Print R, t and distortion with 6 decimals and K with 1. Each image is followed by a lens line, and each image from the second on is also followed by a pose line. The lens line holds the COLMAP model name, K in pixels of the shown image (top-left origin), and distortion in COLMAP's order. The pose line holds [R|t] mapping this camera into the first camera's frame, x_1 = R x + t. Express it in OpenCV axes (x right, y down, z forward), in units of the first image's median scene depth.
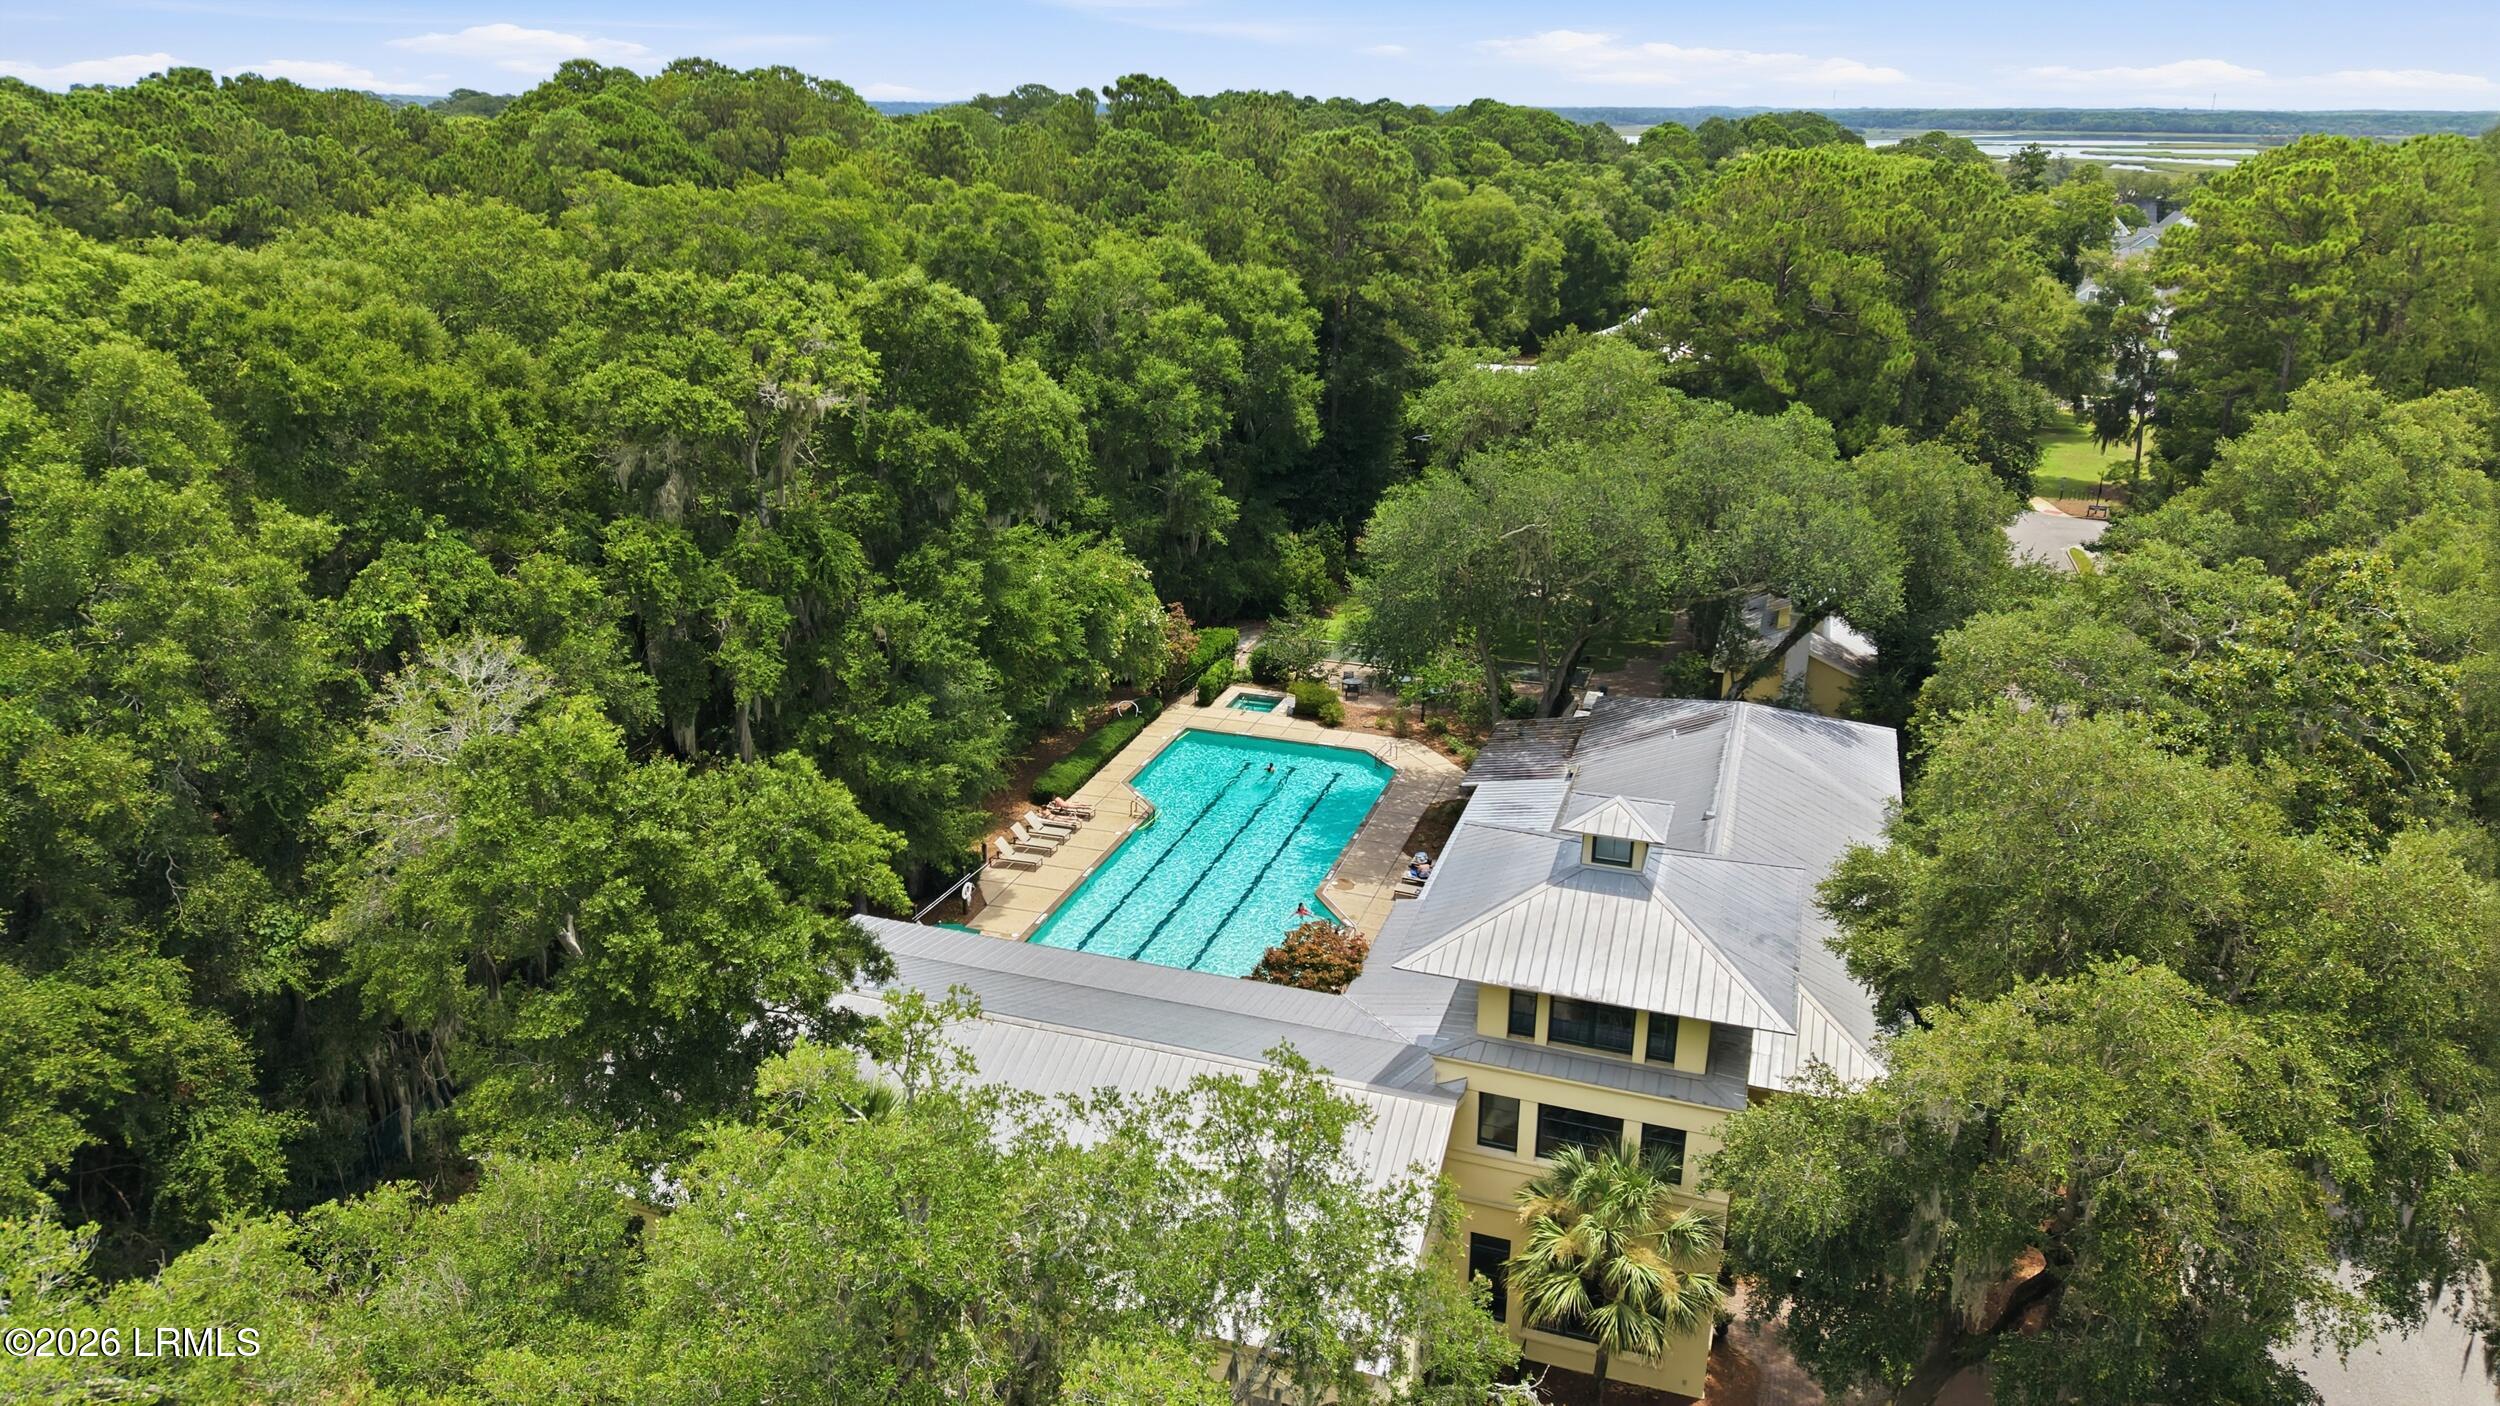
lens RADIAL K [[1645.7, 0, 1263.7], [0, 1645.7, 700.5], [0, 0, 1]] dist [0.020767, -0.018490]
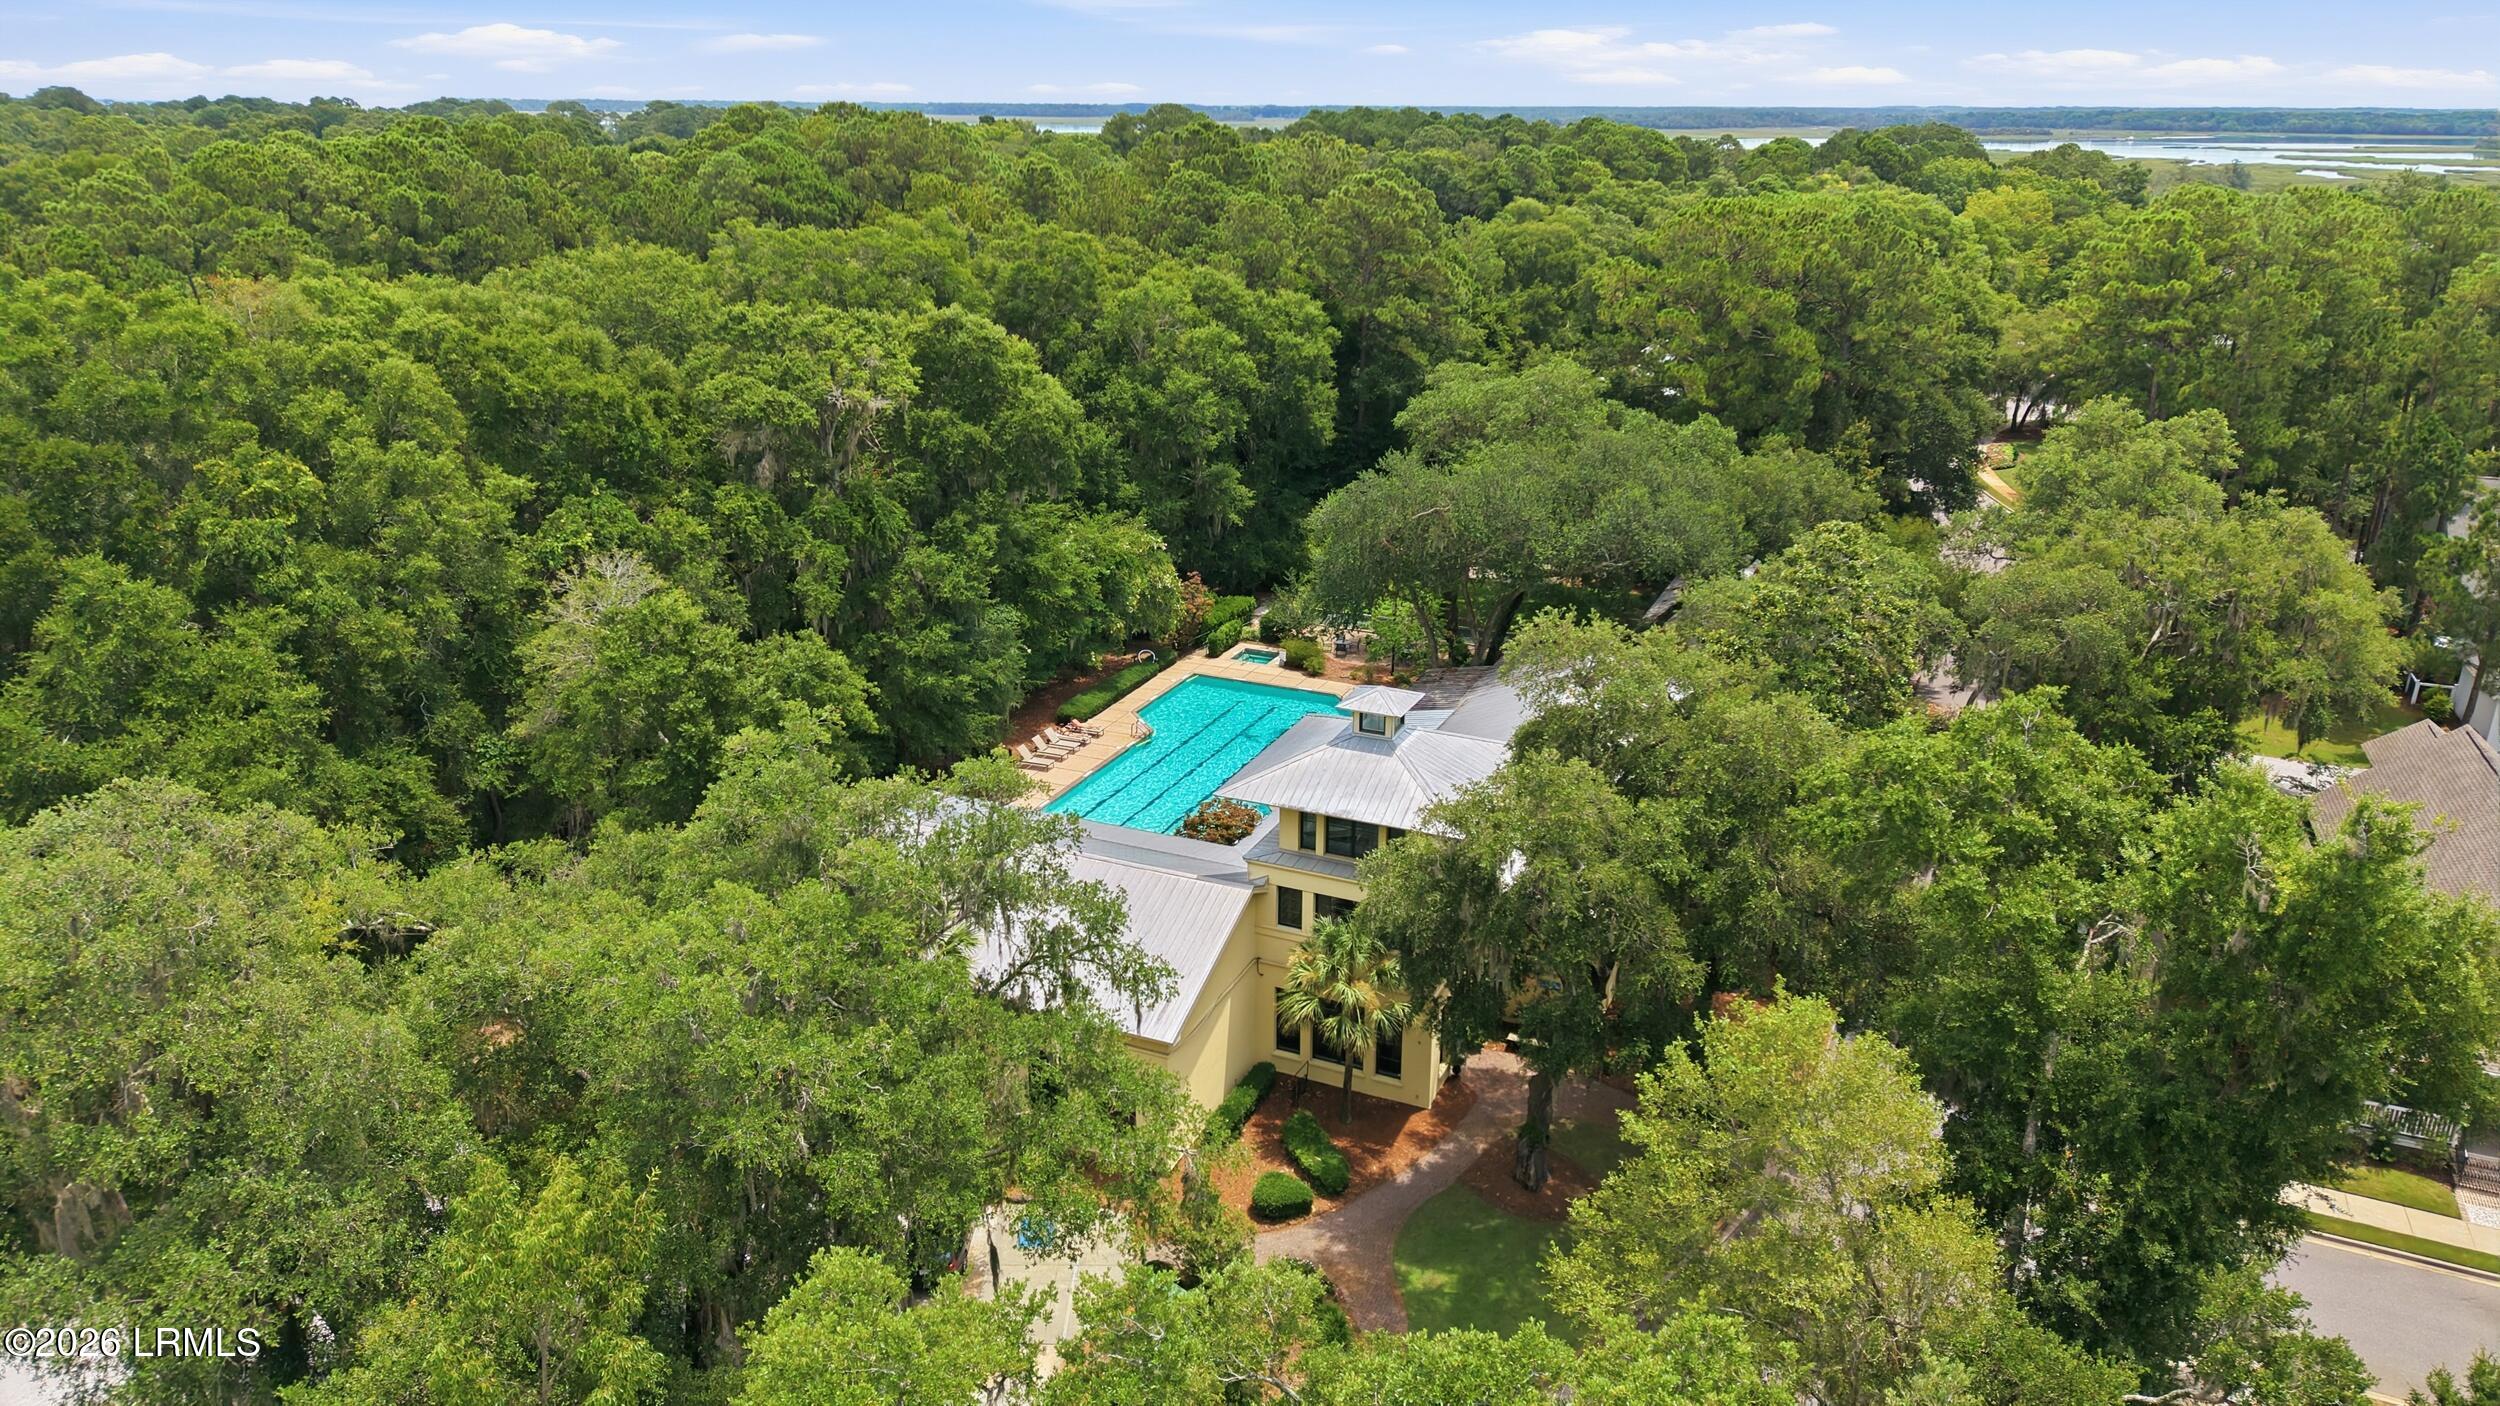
lens RADIAL K [[1645.7, 0, 1263.7], [0, 1645.7, 700.5], [0, 0, 1]] dist [0.020767, -0.018490]
pose [[0.995343, 0.030115, -0.091568, 0.171727], [-0.030198, 0.999544, 0.000478, 0.050744], [0.091541, 0.002289, 0.995799, -0.306243]]
